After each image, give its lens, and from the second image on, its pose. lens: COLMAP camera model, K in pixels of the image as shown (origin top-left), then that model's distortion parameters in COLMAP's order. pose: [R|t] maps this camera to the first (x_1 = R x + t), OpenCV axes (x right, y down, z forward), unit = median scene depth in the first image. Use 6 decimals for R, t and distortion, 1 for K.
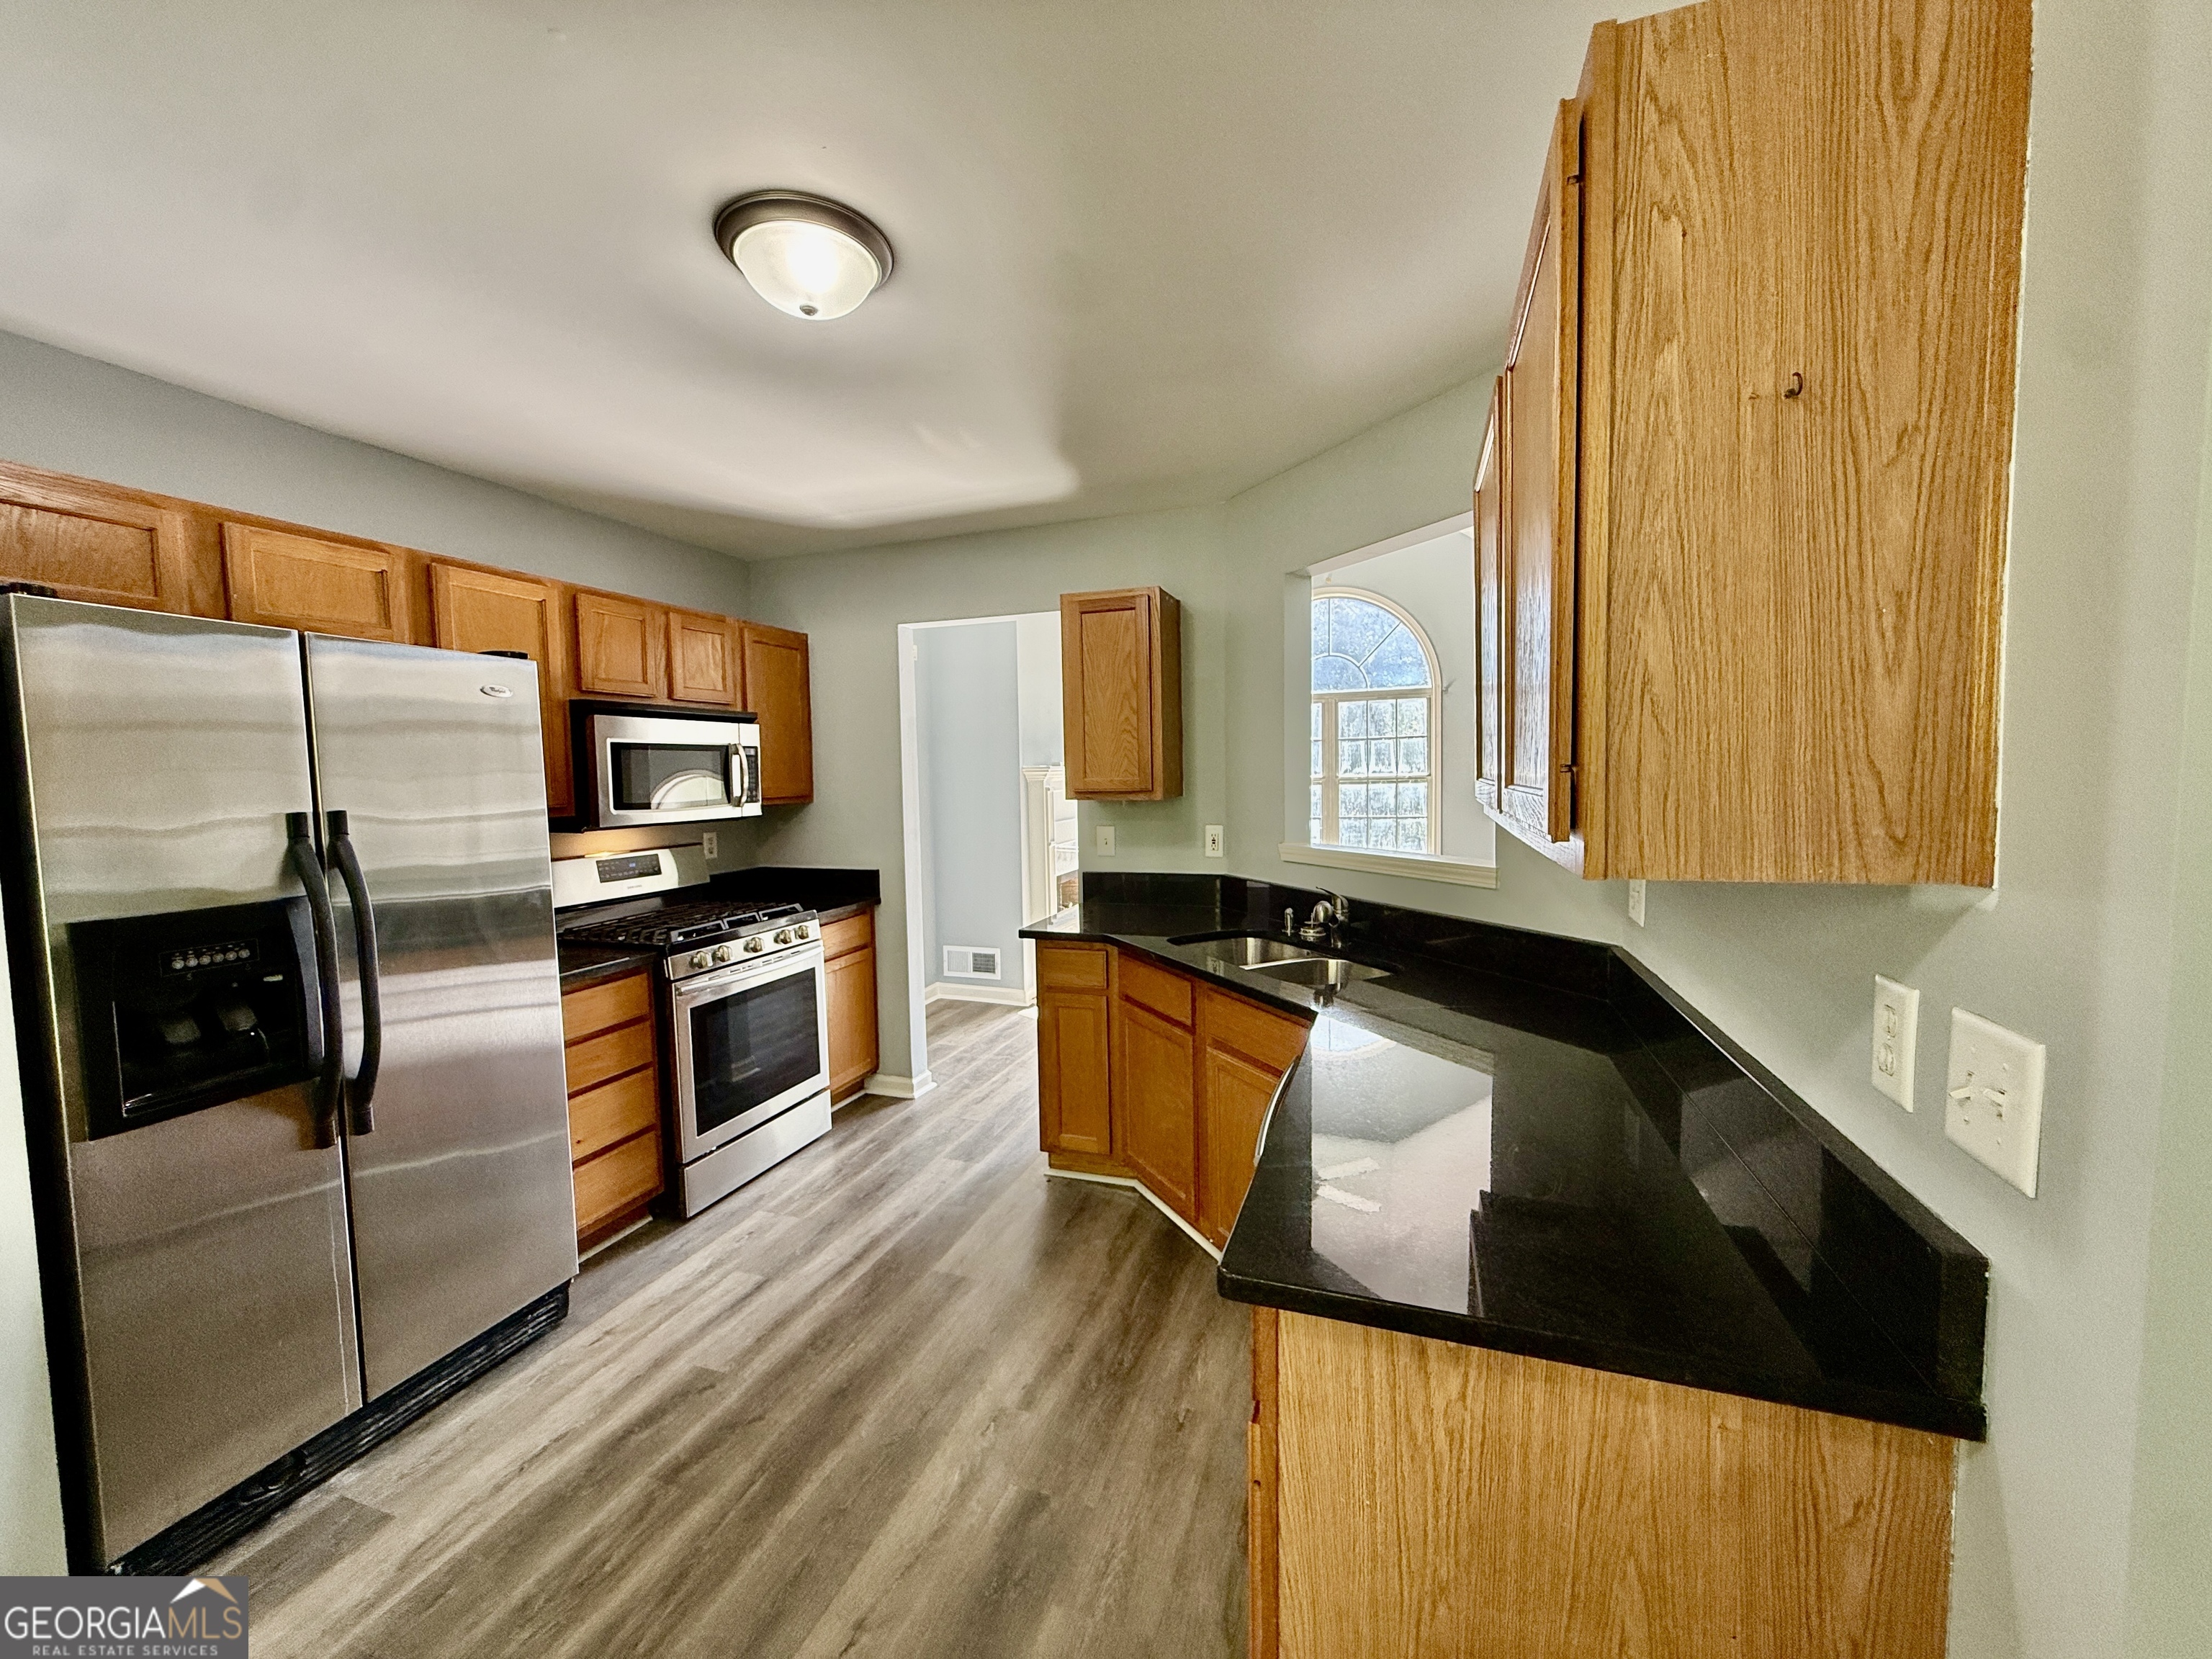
lens RADIAL K [[877.7, 0, 1104.0], [0, 877.7, 824.6], [0, 0, 1]] dist [0.000985, 0.000427]
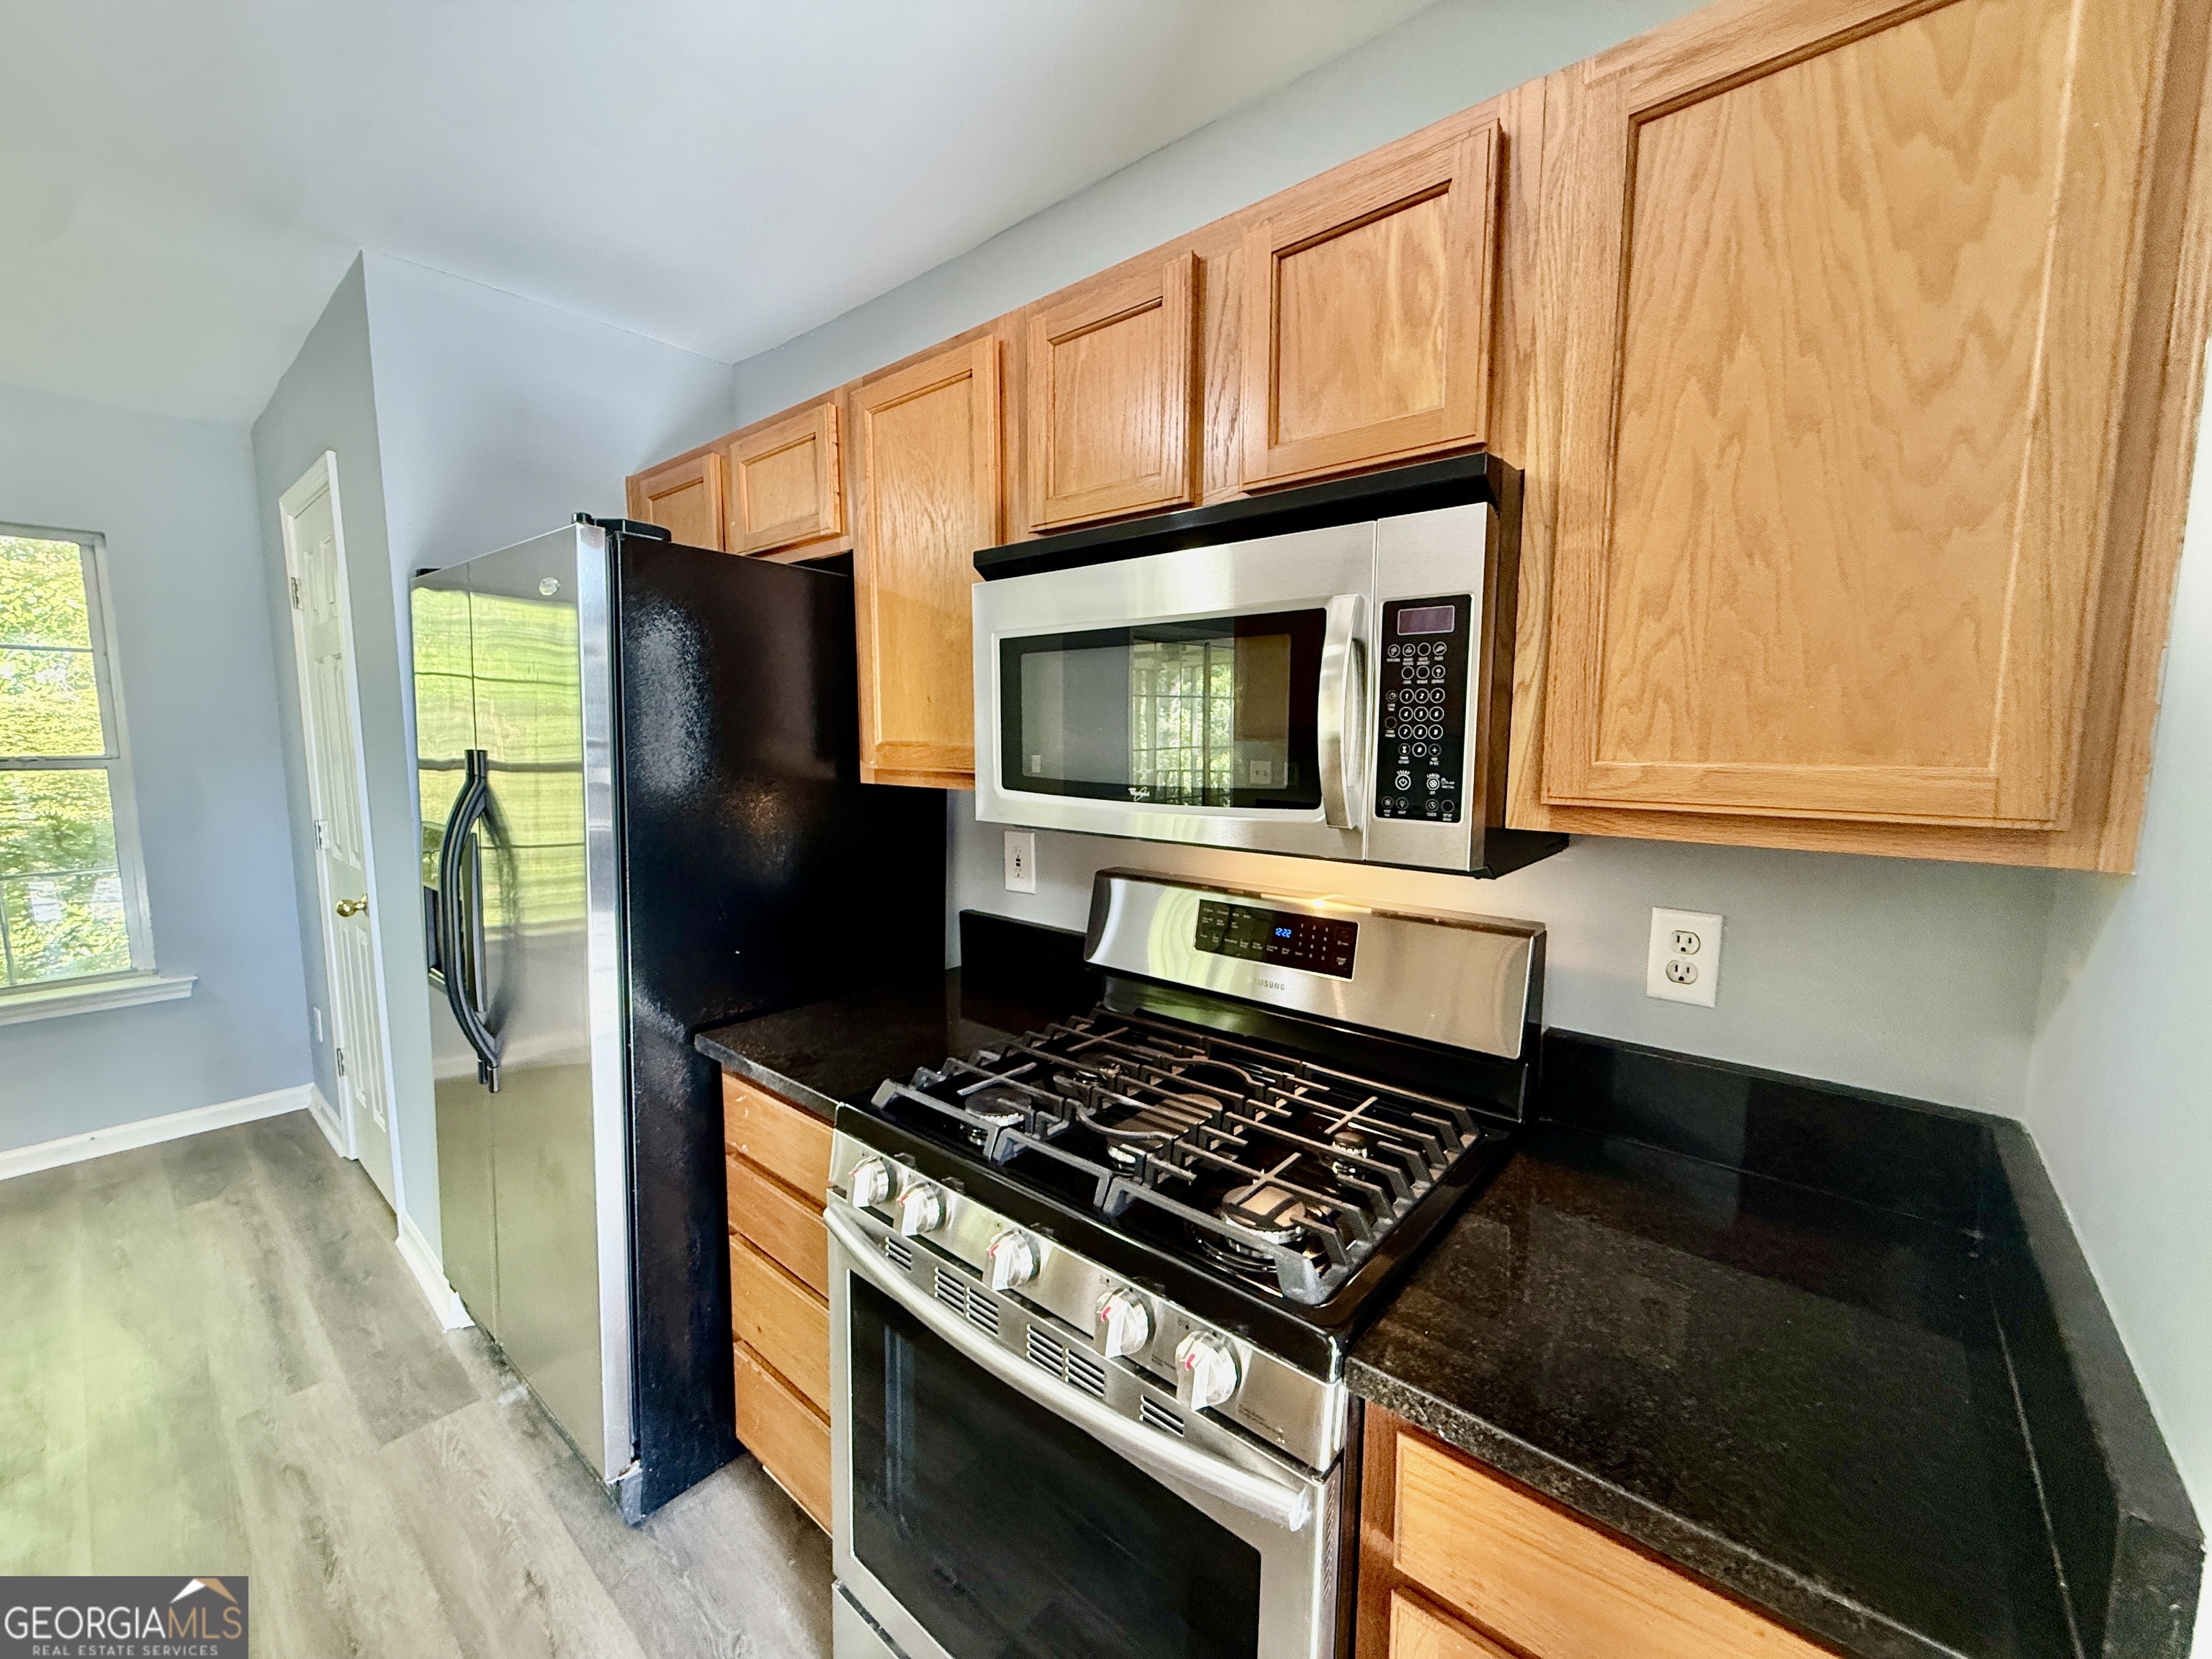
lens RADIAL K [[877.7, 0, 1104.0], [0, 877.7, 824.6], [0, 0, 1]] dist [0.000985, 0.000427]
pose [[-0.361571, 0.122349, -0.924282, -0.138314], [-0.053593, 0.986986, 0.151614, -0.065073], [0.930803, 0.104354, -0.350309, 1.115862]]
